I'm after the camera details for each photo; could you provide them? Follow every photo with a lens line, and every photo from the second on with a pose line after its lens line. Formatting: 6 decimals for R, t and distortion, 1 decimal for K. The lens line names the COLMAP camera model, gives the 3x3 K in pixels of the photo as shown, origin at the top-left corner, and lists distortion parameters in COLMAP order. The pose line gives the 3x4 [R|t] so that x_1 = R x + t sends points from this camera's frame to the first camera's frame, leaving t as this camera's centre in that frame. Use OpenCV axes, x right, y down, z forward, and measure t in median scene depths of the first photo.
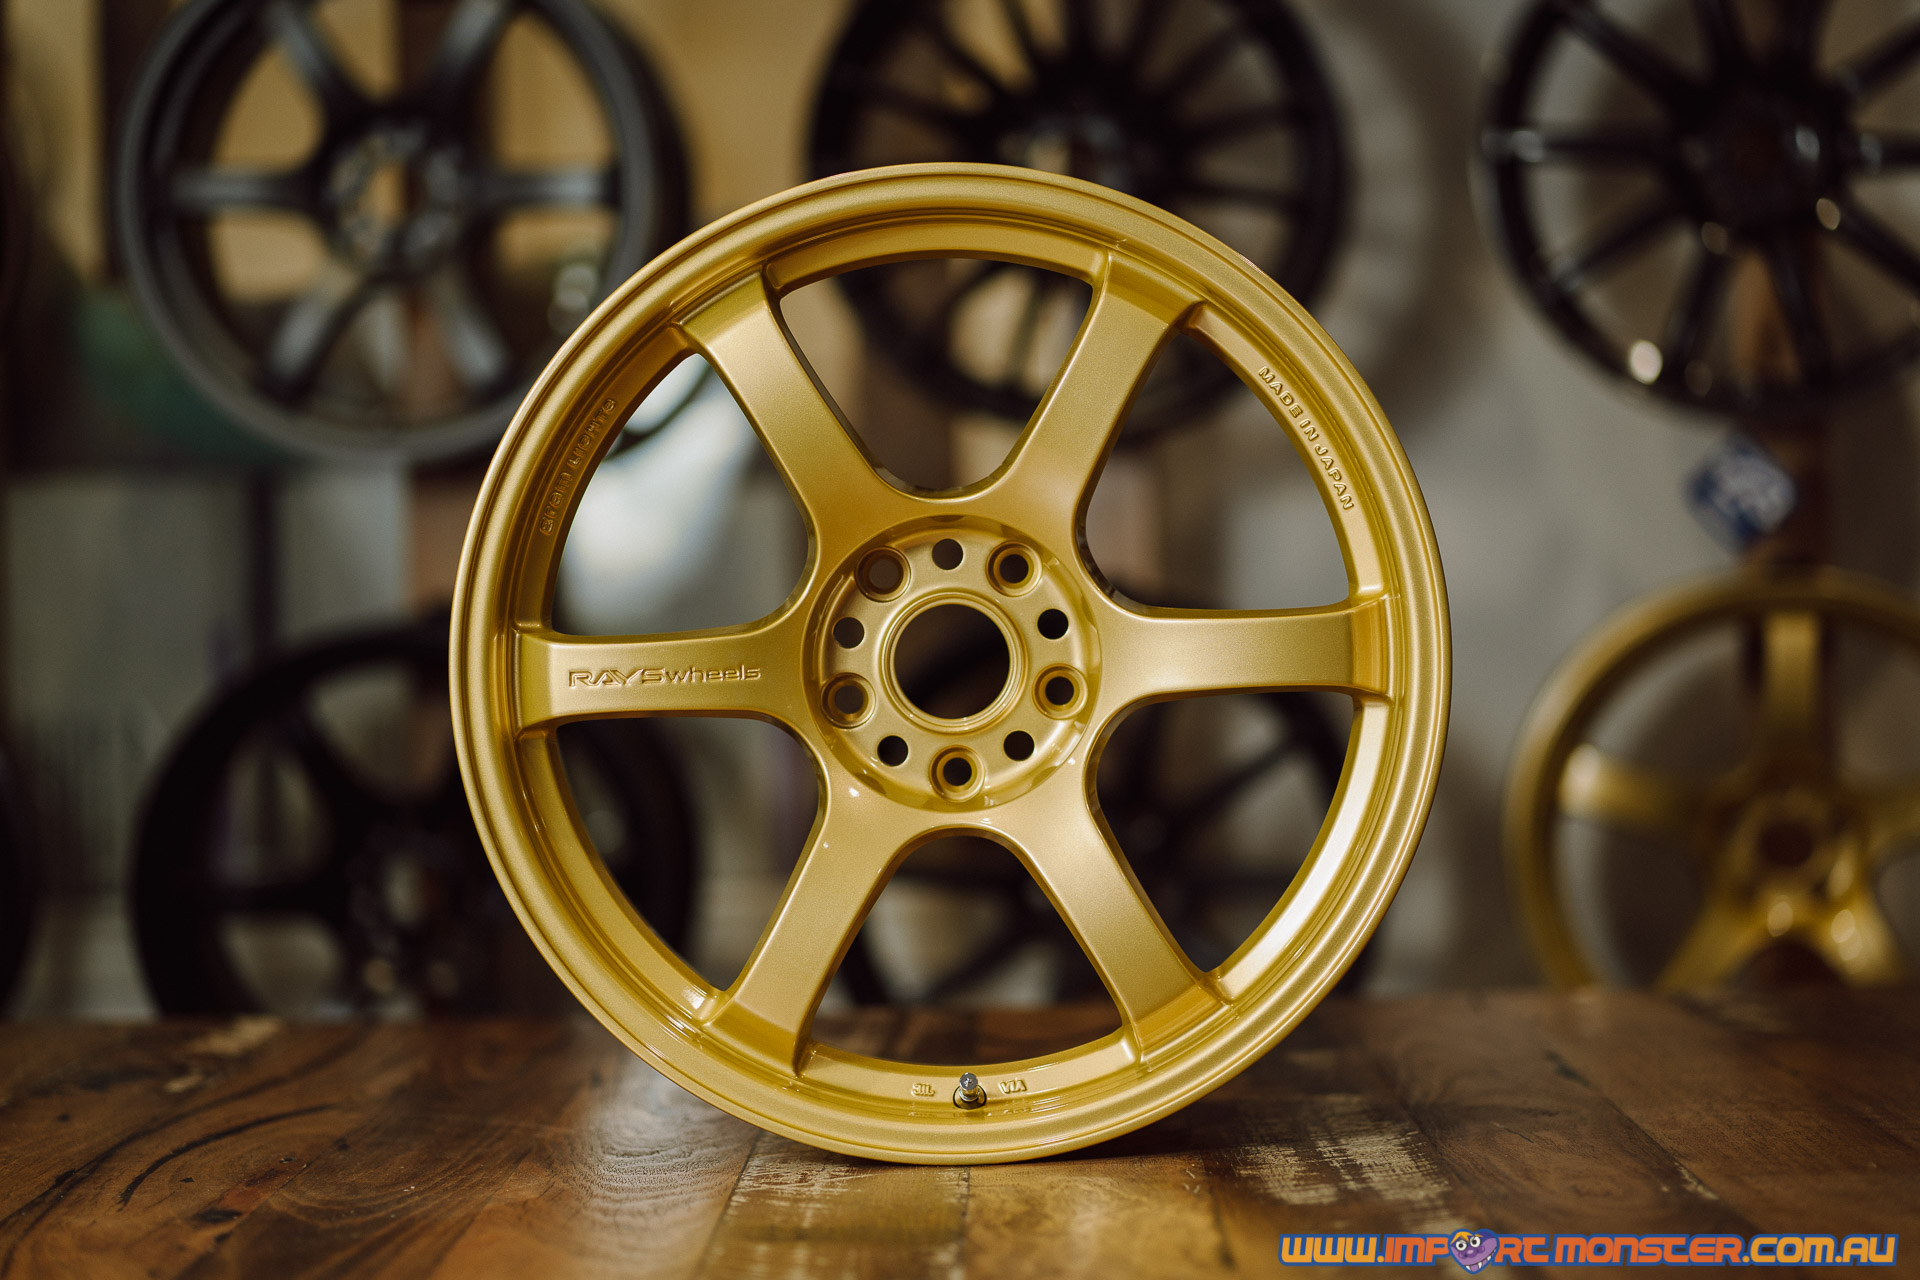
lens RADIAL K [[5500.4, 0, 960.7], [0, 5500.4, 630.8], [0, 0, 1]] dist [0.516630, 0.000000]
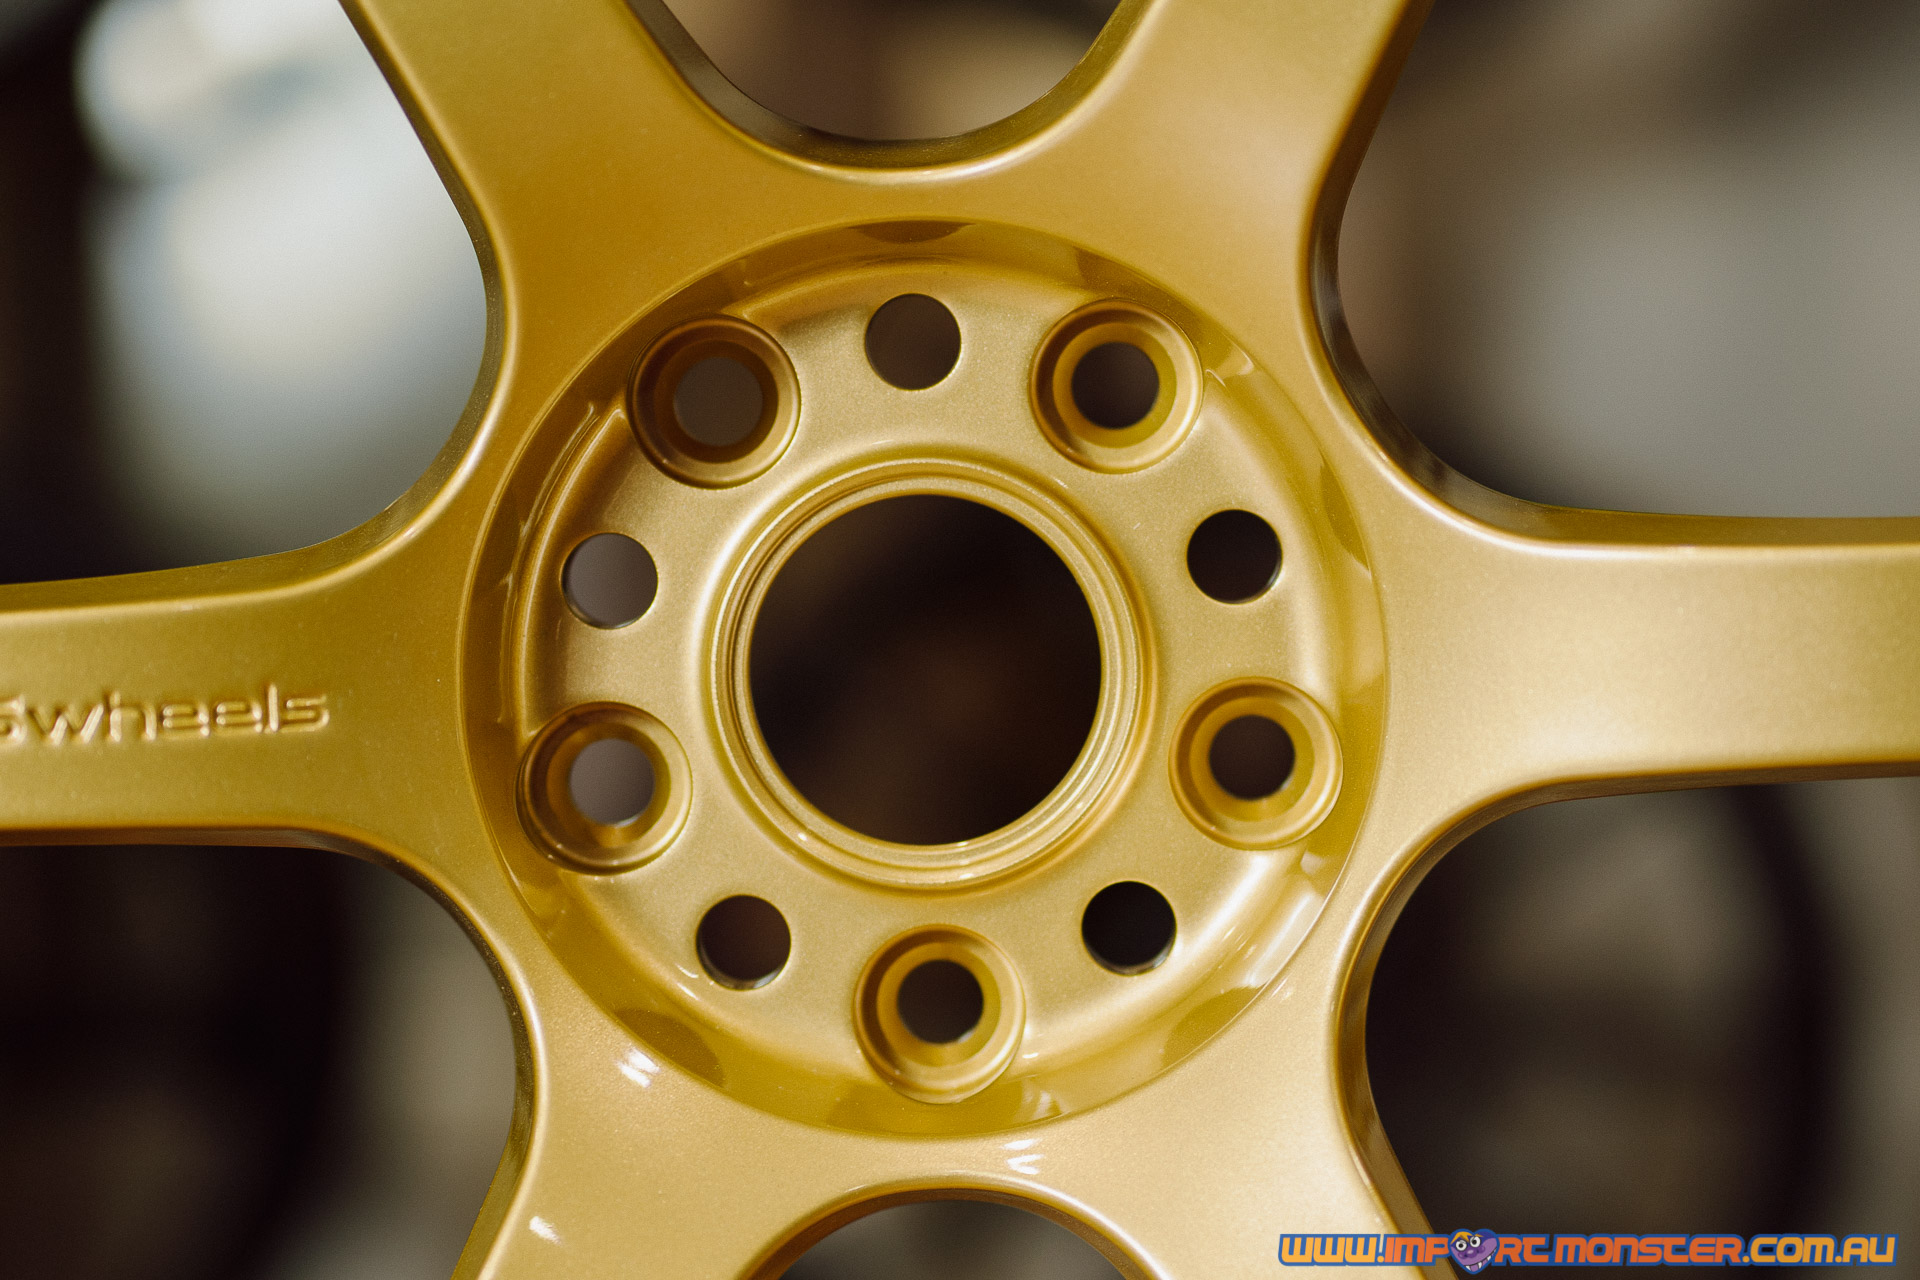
lens RADIAL K [[8346.3, 0, 950.4], [0, 8346.3, 638.7], [0, 0, 1]] dist [0.644041, 0.000000]
pose [[0.999992, 0.003916, -0.000219, 0.000028], [-0.003907, 0.999502, 0.031304, -0.011781], [0.000341, -0.031303, 0.999510, 0.505211]]
